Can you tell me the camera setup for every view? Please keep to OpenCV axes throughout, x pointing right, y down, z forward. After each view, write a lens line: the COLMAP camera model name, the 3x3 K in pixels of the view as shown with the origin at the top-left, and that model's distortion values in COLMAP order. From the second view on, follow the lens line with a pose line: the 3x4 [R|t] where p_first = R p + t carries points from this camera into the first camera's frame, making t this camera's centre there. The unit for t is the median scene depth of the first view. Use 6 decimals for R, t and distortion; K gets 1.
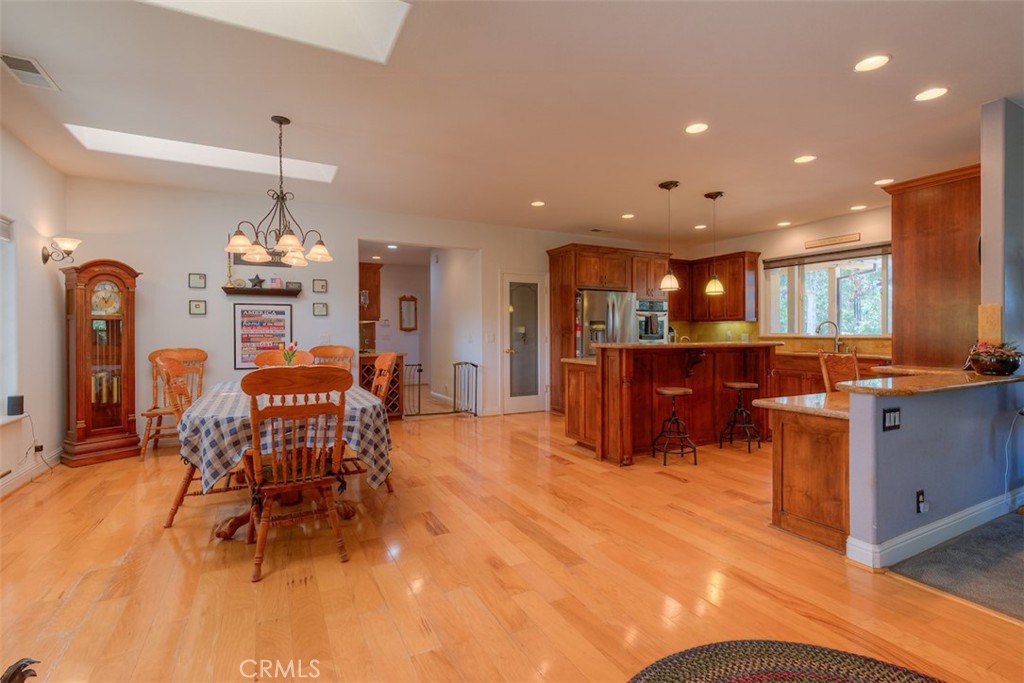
lens RADIAL K [[481.8, 0, 518.2], [0, 481.8, 325.3], [0, 0, 1]] dist [0.004160, -0.002635]
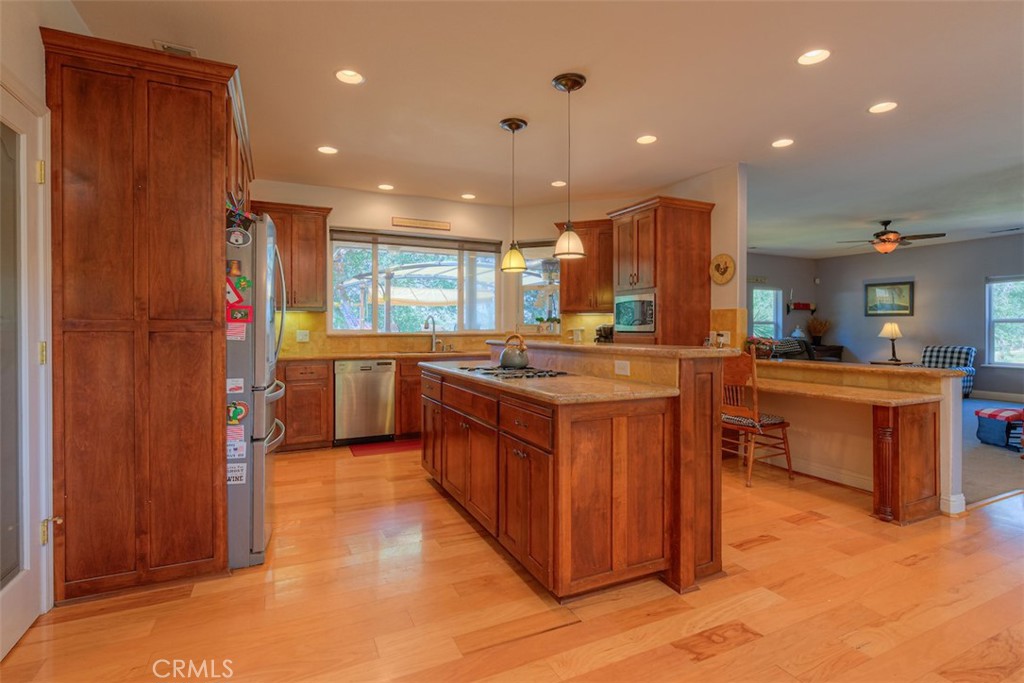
lens RADIAL K [[481.8, 0, 505.5], [0, 481.8, 338.3], [0, 0, 1]] dist [0.004160, -0.002635]
pose [[0.053599, -0.018230, 0.998396, -0.240297], [-0.014509, 0.999714, 0.019033, 0.014995], [-0.998457, -0.015505, 0.053319, 0.861858]]
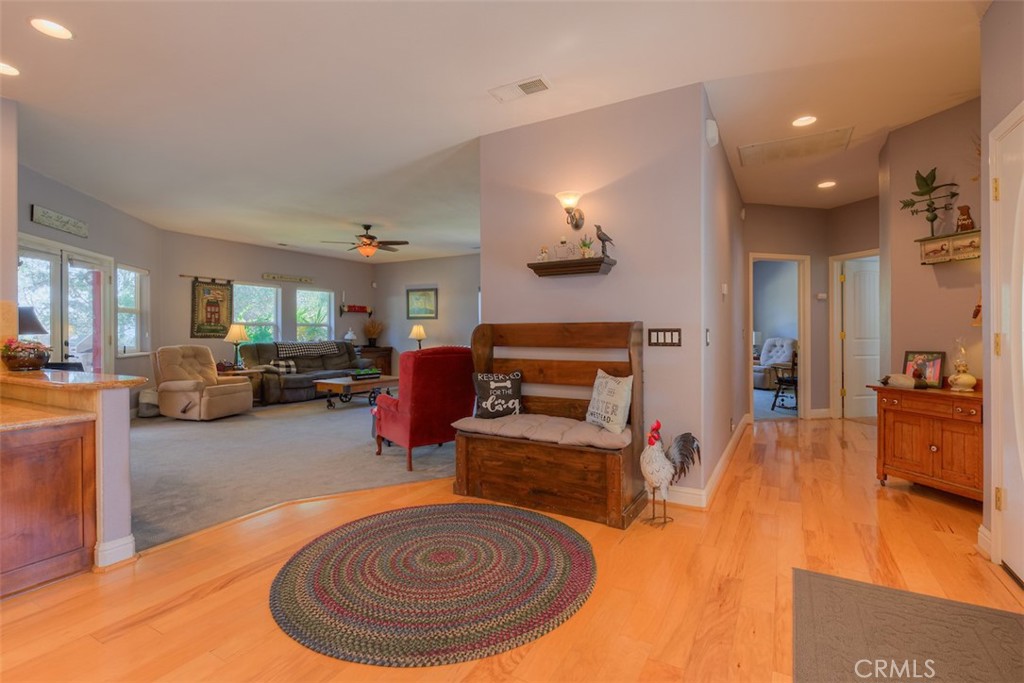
lens RADIAL K [[481.8, 0, 511.6], [0, 481.8, 331.7], [0, 0, 1]] dist [0.004160, -0.002635]
pose [[-0.536182, 0.004693, 0.844089, -0.222243], [-0.006002, 0.999938, -0.009372, 0.013580], [-0.844081, -0.010091, -0.536120, 0.353270]]
